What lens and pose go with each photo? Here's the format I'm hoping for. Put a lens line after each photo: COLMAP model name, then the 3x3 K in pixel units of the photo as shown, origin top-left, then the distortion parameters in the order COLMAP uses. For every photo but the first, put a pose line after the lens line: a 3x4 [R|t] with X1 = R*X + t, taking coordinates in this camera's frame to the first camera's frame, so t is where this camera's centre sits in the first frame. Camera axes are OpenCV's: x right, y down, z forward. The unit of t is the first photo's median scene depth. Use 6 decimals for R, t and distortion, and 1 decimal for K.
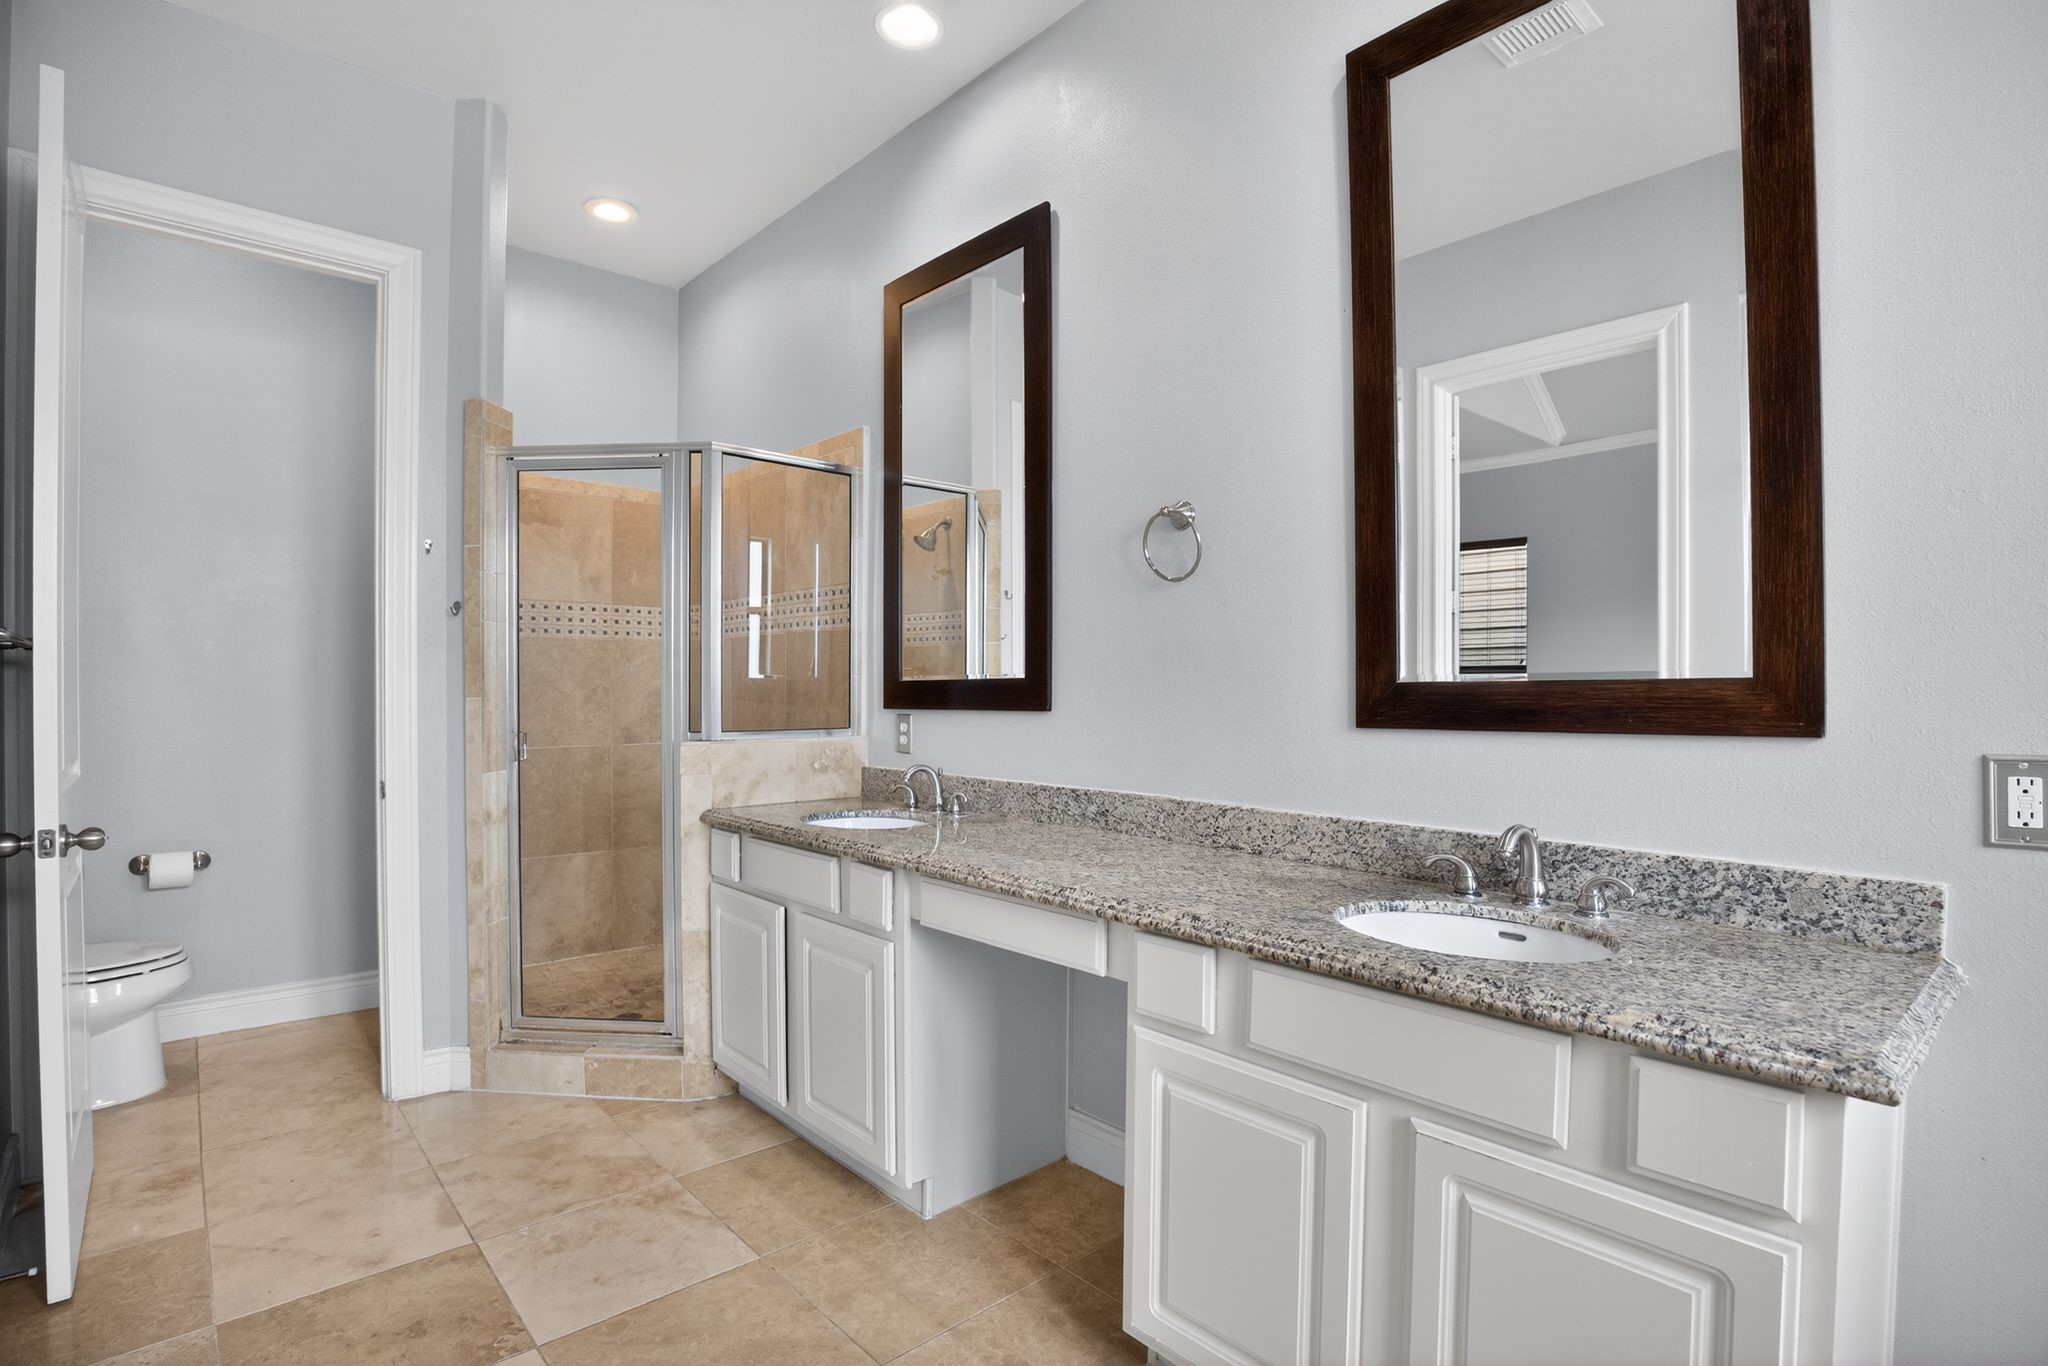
lens RADIAL K [[956.5, 0, 1024.0], [0, 956.5, 683.0], [0, 0, 1]] dist [-0.050584, 0.001368]
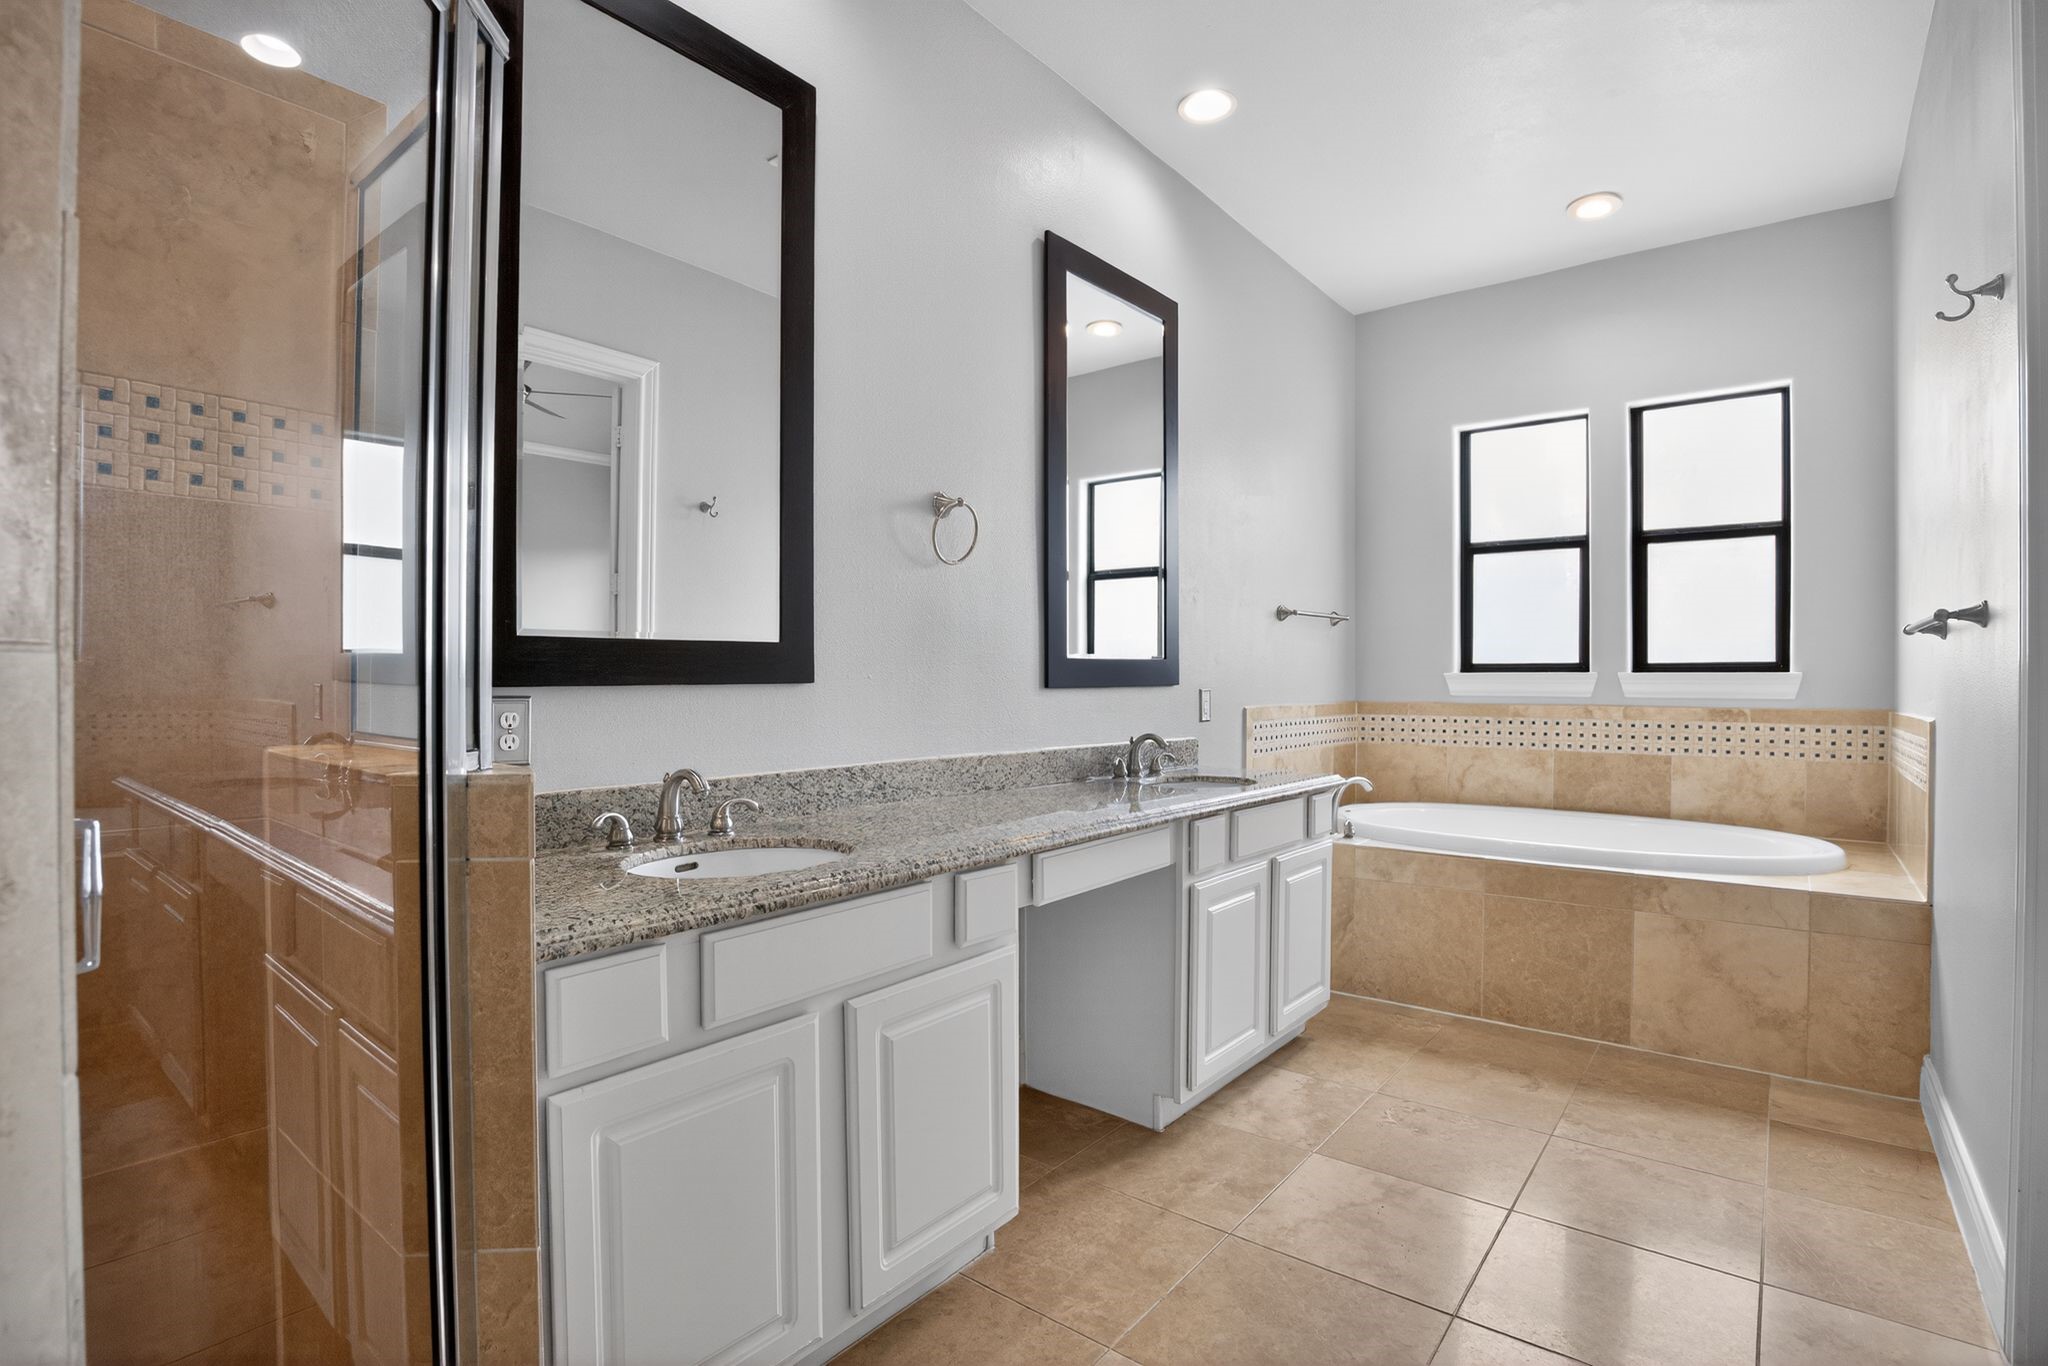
lens RADIAL K [[956.5, 0, 1024.0], [0, 956.5, 683.0], [0, 0, 1]] dist [-0.050584, 0.001368]
pose [[-0.147599, -0.031400, 0.988549, -0.829908], [-0.034682, 0.999046, 0.026555, 0.001875], [-0.988439, -0.030366, -0.148547, 0.943235]]
